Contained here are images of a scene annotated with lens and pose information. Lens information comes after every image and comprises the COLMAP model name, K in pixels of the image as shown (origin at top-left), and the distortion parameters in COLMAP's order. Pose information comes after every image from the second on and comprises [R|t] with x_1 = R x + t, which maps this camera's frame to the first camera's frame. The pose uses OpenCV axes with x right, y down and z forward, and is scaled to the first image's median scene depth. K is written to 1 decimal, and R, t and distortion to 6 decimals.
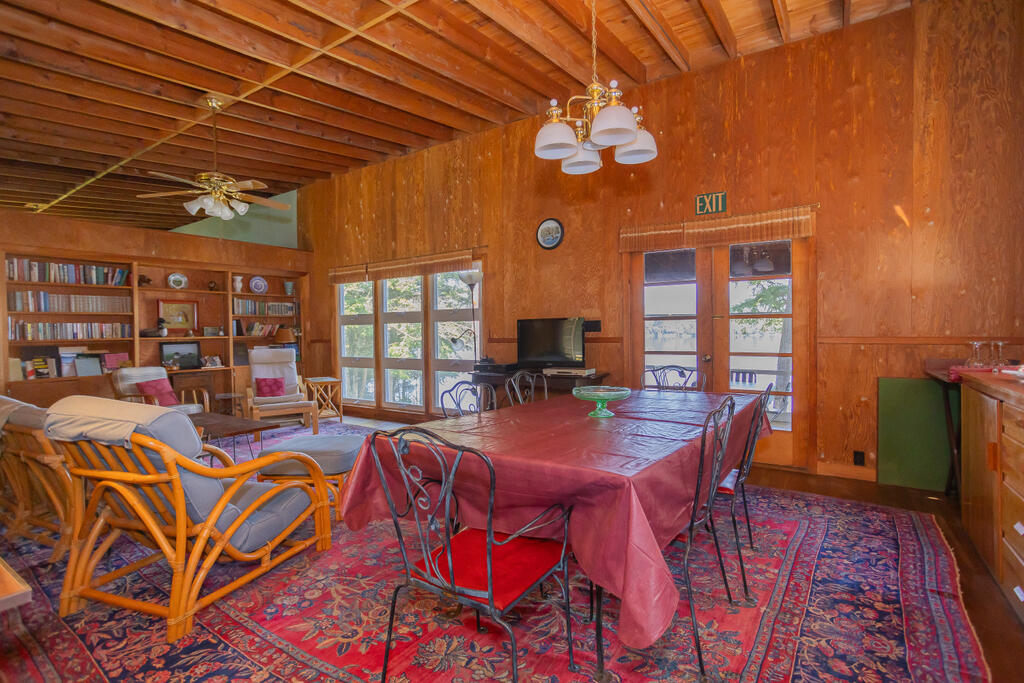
lens RADIAL K [[506.8, 0, 519.7], [0, 506.8, 339.6], [0, 0, 1]] dist [-0.052870, 0.031845]
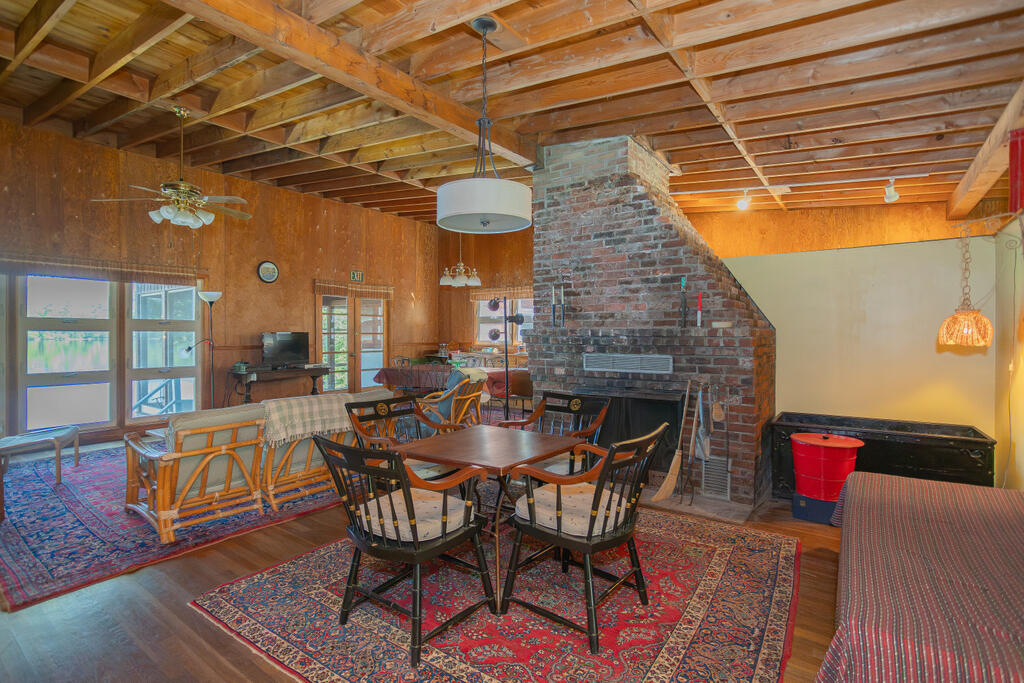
lens RADIAL K [[494.0, 0, 515.0], [0, 494.0, 338.1], [0, 0, 1]] dist [0.000425, 0.001539]
pose [[0.045980, 0.012089, 0.998869, -1.507997], [0.028361, 0.999508, -0.013402, 0.017962], [-0.998540, 0.028946, 0.045615, 0.287047]]
